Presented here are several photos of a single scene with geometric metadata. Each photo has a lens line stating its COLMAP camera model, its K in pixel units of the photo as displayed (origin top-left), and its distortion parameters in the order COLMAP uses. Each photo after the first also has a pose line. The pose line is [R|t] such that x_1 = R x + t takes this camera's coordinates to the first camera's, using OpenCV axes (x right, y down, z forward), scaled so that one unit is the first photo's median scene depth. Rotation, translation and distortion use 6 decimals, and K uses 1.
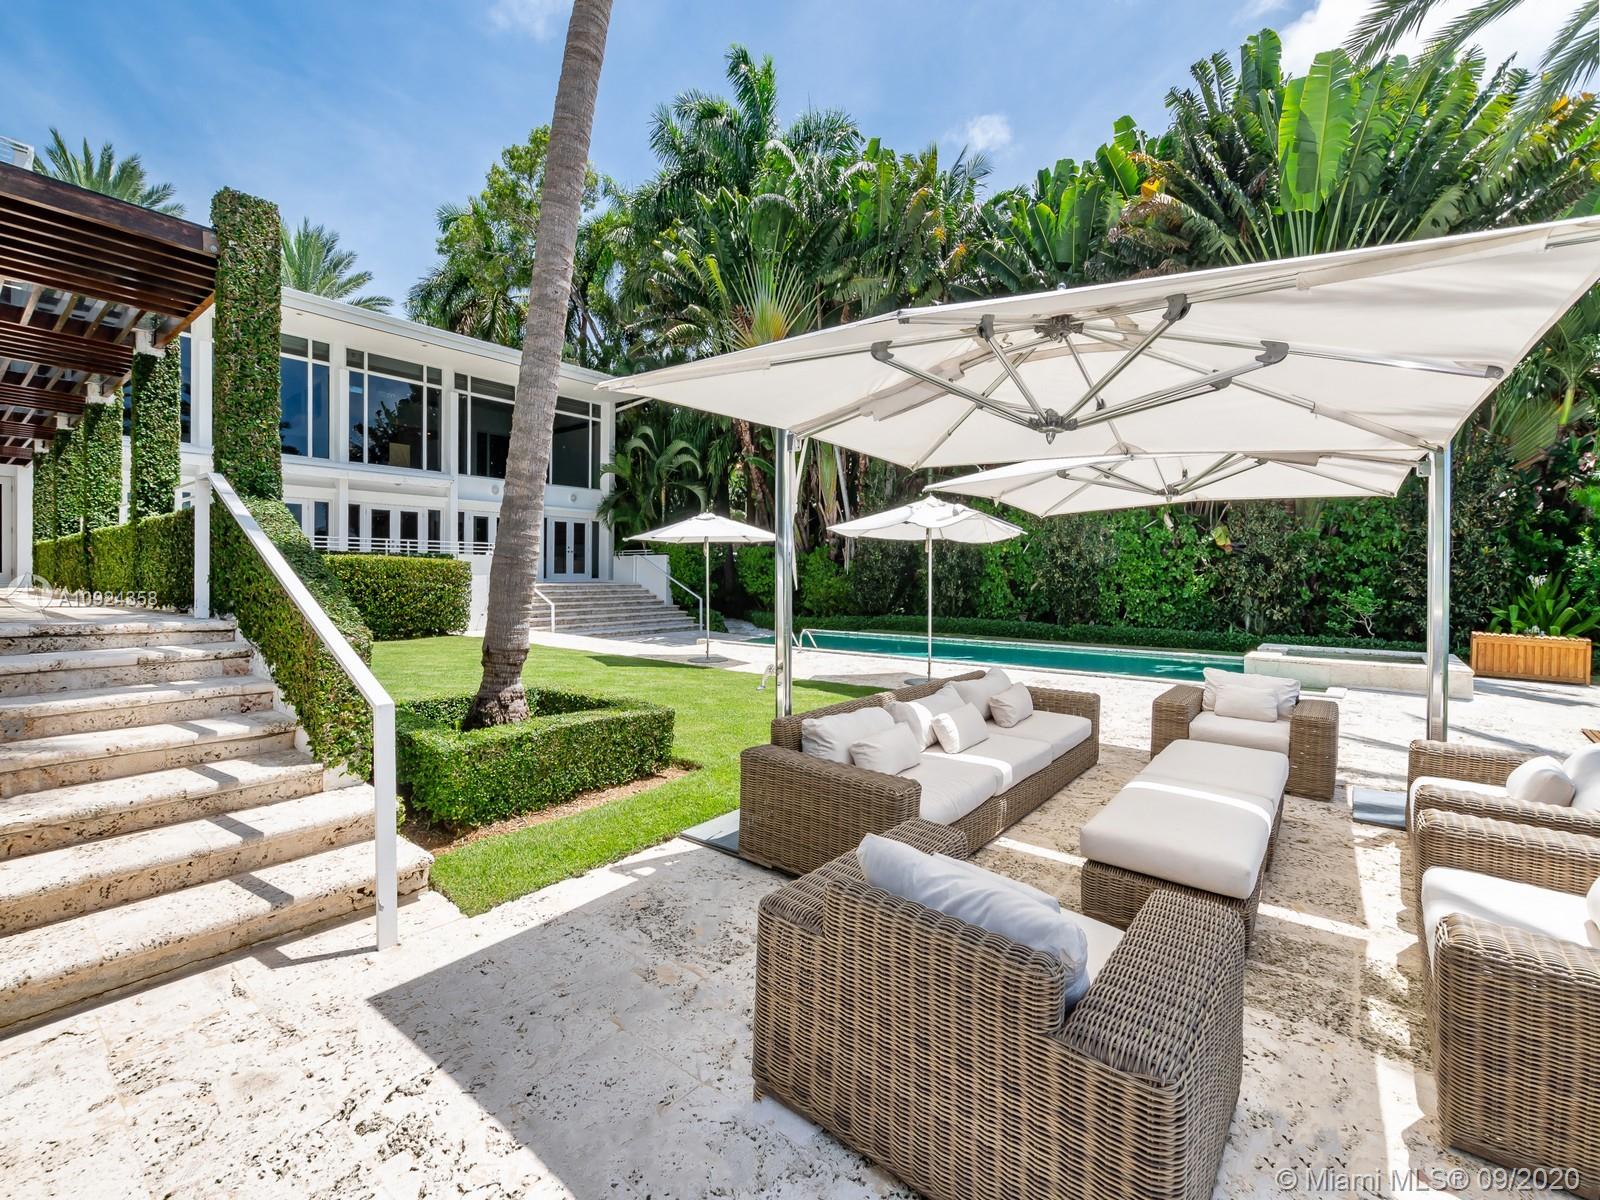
lens RADIAL K [[683.5, 0, 767.9], [0, 683.5, 577.7], [0, 0, 1]] dist [0.000023, -0.000422]
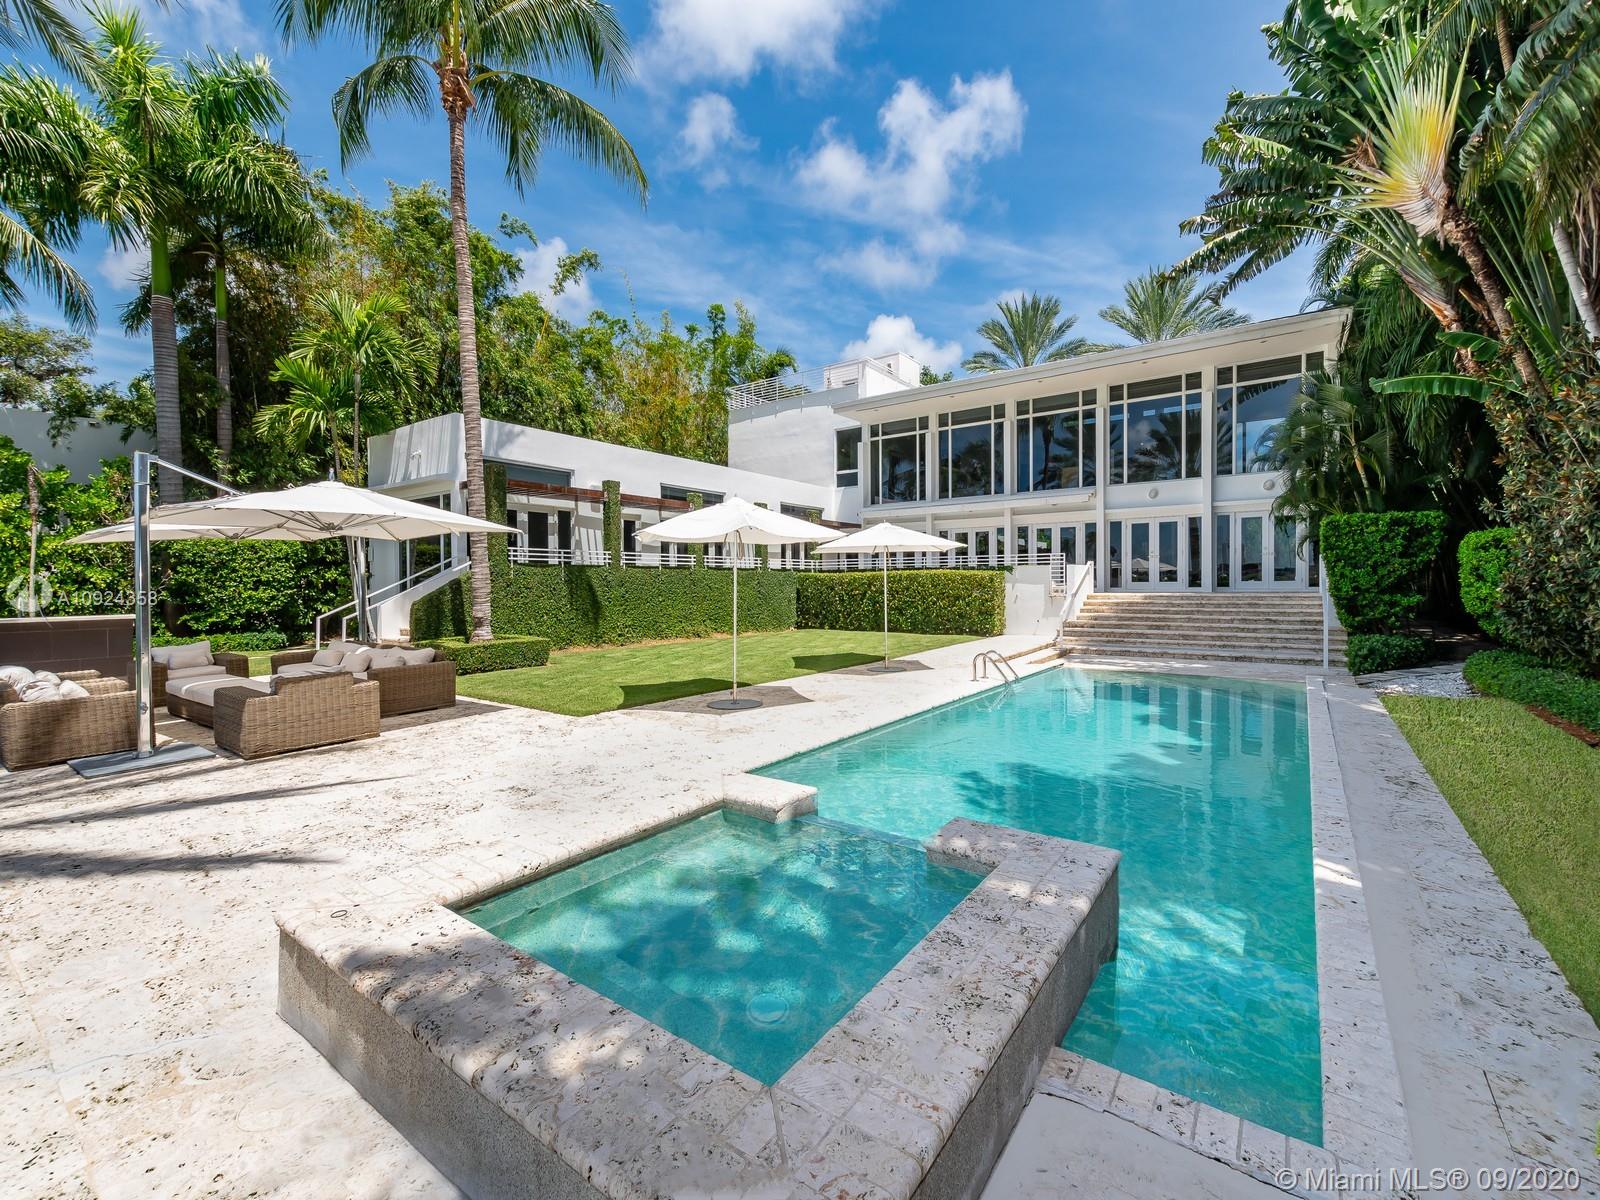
lens RADIAL K [[689.9, 0, 800.0], [0, 689.9, 600.0], [0, 0, 1]] dist [0.001869, -0.000271]
pose [[0.089202, 0.014458, -0.995909, 0.592987], [0.006632, 0.999864, 0.015109, 0.002517], [0.995991, -0.007953, 0.089094, 0.486626]]
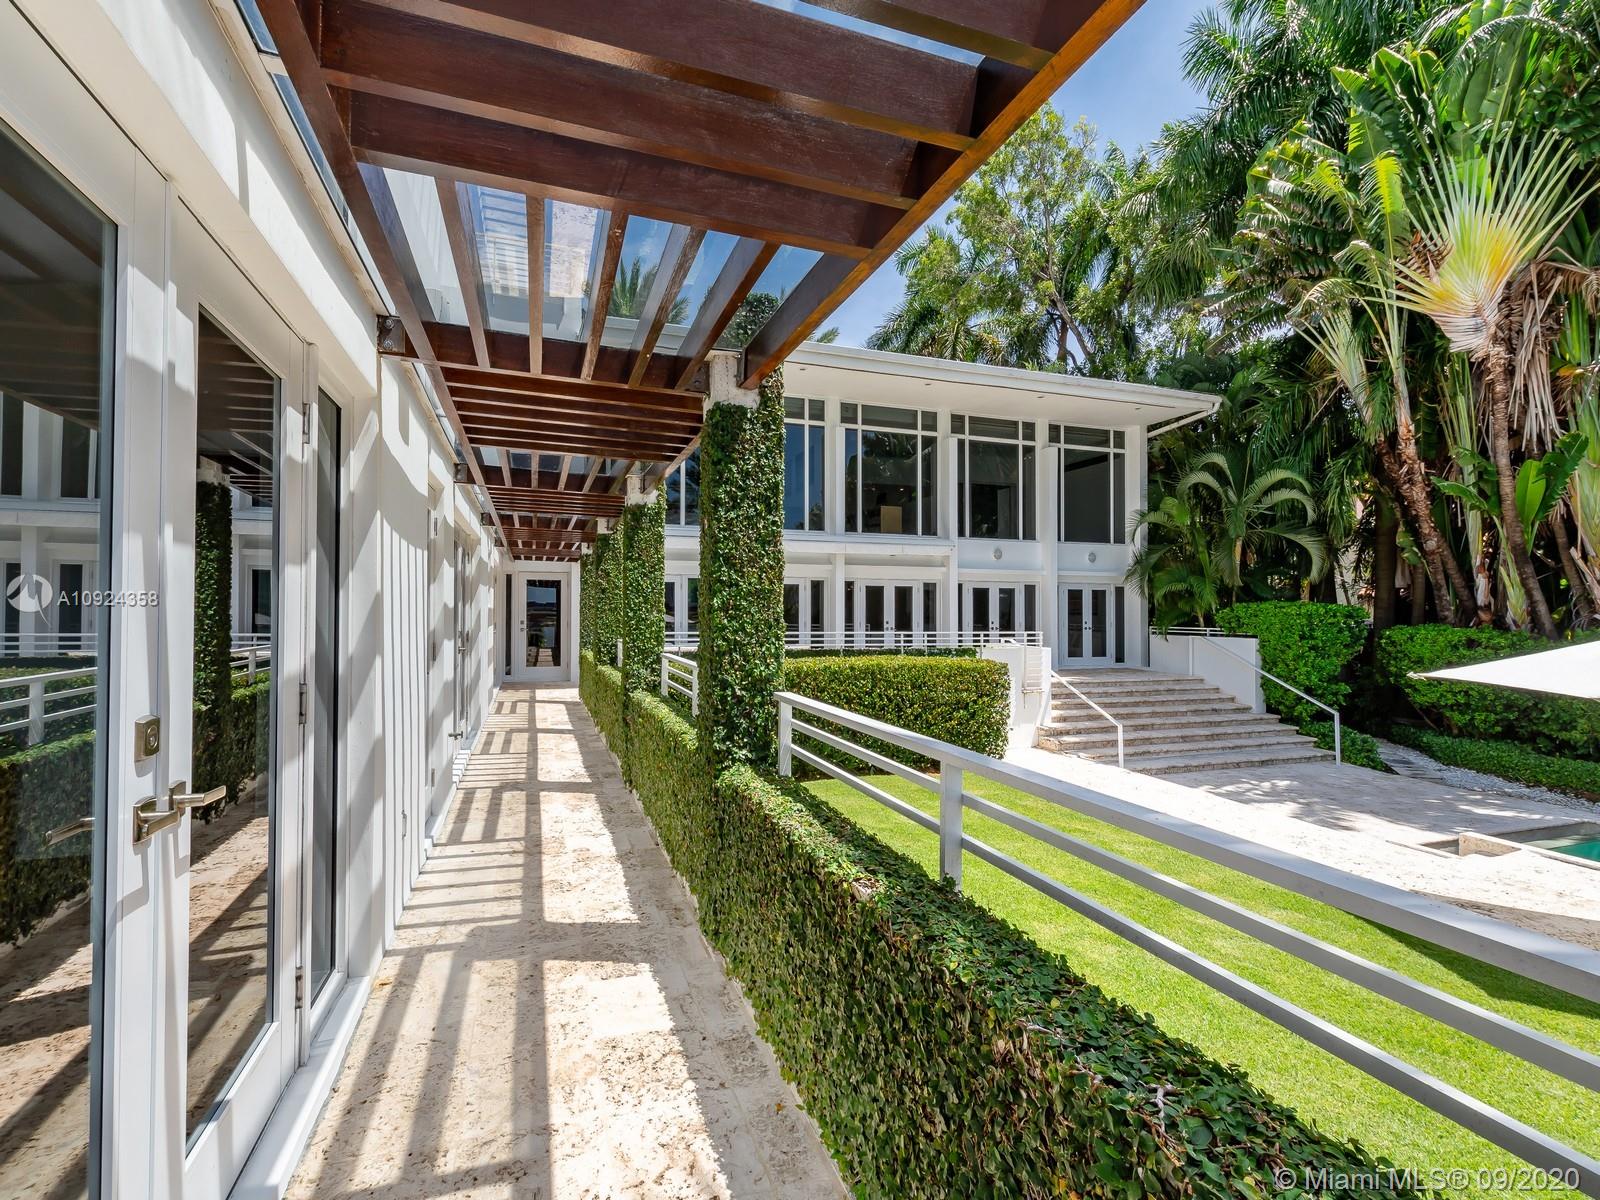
lens RADIAL K [[689.9, 0, 800.0], [0, 689.9, 600.0], [0, 0, 1]] dist [0.001869, -0.000271]
pose [[0.864439, -0.011179, -0.502613, -0.221240], [0.000073, 0.999756, -0.022111, -0.064521], [0.502737, 0.019077, 0.864229, 0.217357]]
